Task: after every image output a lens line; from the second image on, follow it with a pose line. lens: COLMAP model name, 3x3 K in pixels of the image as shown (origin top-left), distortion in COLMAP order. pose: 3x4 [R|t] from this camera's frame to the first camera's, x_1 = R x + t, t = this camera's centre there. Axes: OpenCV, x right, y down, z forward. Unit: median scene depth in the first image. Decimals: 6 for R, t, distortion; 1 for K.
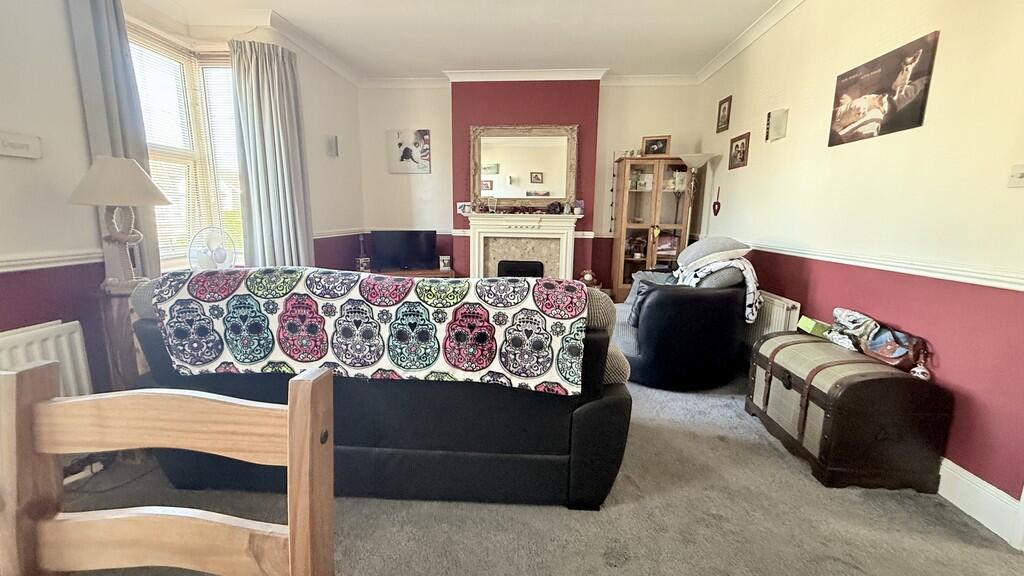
lens RADIAL K [[408.5, 0, 509.3], [0, 408.5, 288.4], [0, 0, 1]] dist [-0.000608, -0.000788]
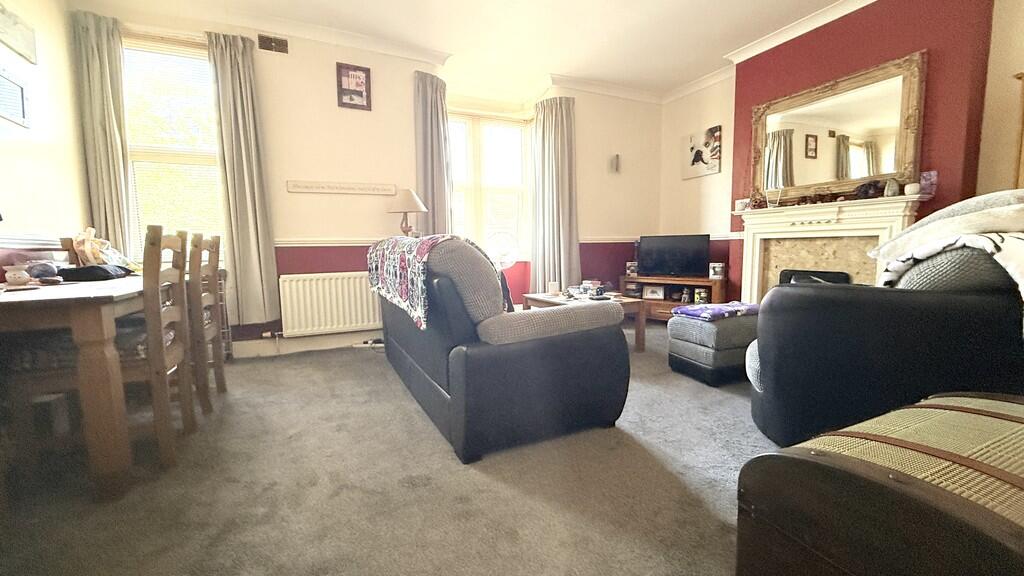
lens RADIAL K [[408.5, 0, 507.8], [0, 408.5, 285.8], [0, 0, 1]] dist [-0.000608, -0.000788]
pose [[0.487566, 0.060460, -0.870991, 0.570120], [-0.133198, 0.991073, -0.005767, 0.050279], [0.862866, 0.118826, 0.491266, 0.277700]]
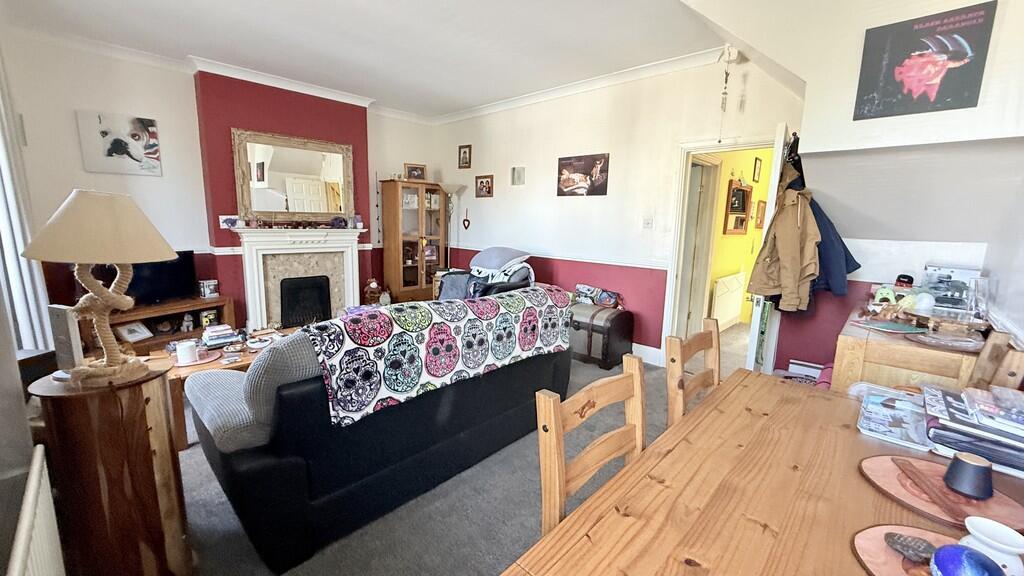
lens RADIAL K [[408.5, 0, 510.9], [0, 408.5, 287.7], [0, 0, 1]] dist [-0.000608, -0.000788]
pose [[0.636618, -0.124650, 0.761039, -0.583779], [0.119313, 0.990888, 0.062491, -0.064063], [-0.761894, 0.051019, 0.645690, 0.011345]]
